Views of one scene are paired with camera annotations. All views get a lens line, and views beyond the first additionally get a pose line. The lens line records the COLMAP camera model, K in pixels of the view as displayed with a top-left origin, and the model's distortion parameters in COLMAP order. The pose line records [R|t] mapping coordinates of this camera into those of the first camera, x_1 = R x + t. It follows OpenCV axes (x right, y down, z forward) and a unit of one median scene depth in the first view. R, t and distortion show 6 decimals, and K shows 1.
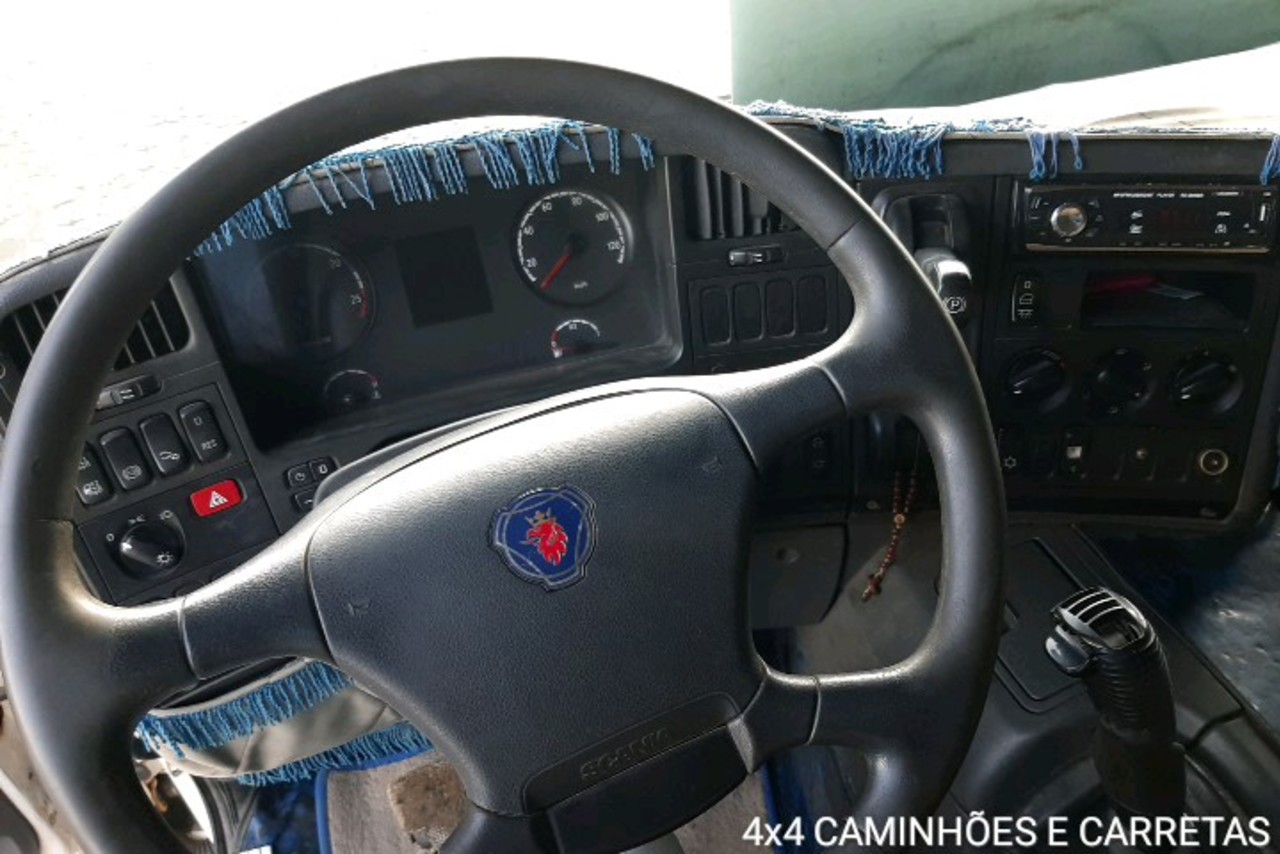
lens RADIAL K [[1001.4, 0, 668.0], [0, 1001.4, 391.1], [0, 0, 1]] dist [0.077176, -0.176068]
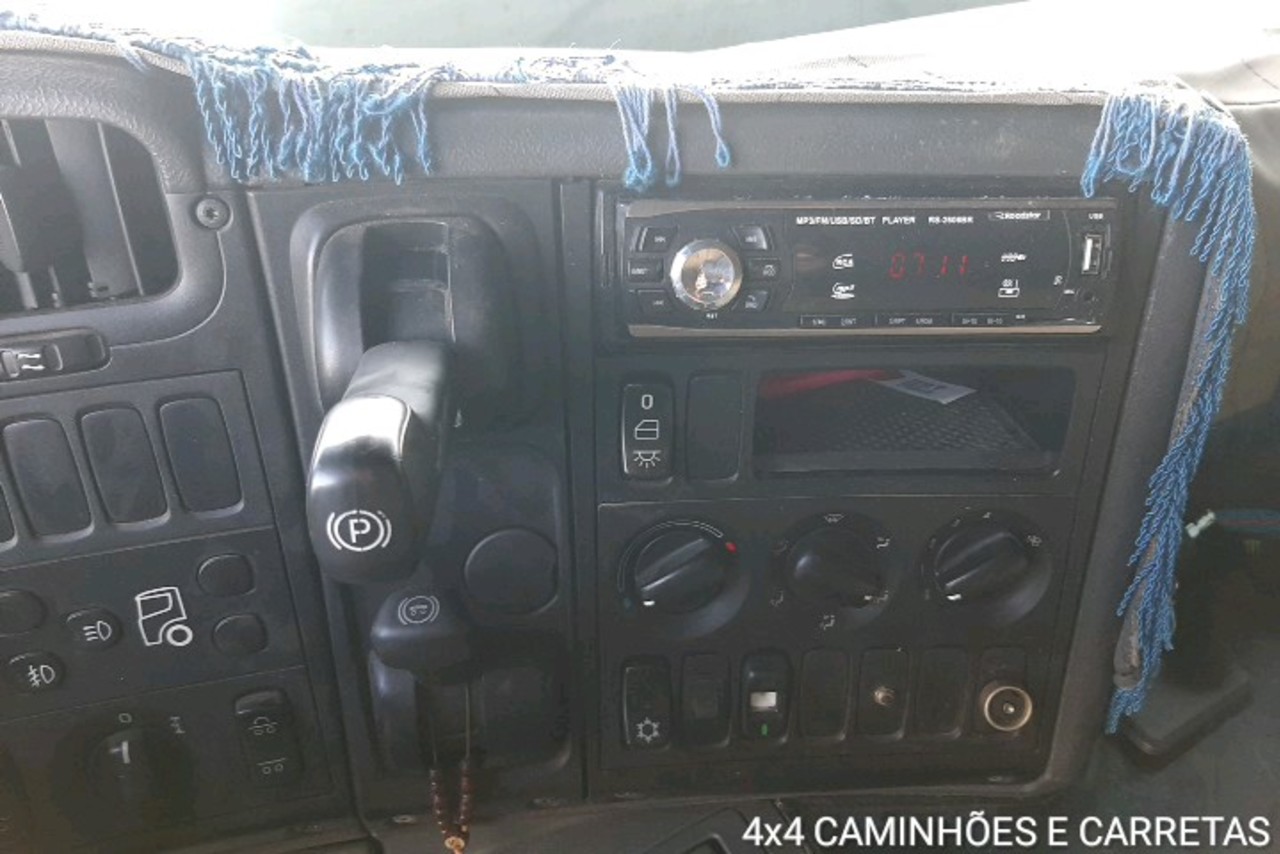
lens RADIAL K [[1001.4, 0, 668.0], [0, 1001.4, 391.1], [0, 0, 1]] dist [0.077176, -0.176068]
pose [[0.978745, -0.037625, 0.201600, 0.280698], [0.039560, 0.999202, -0.005578, -0.112558], [-0.201229, 0.013435, 0.979452, 0.543489]]
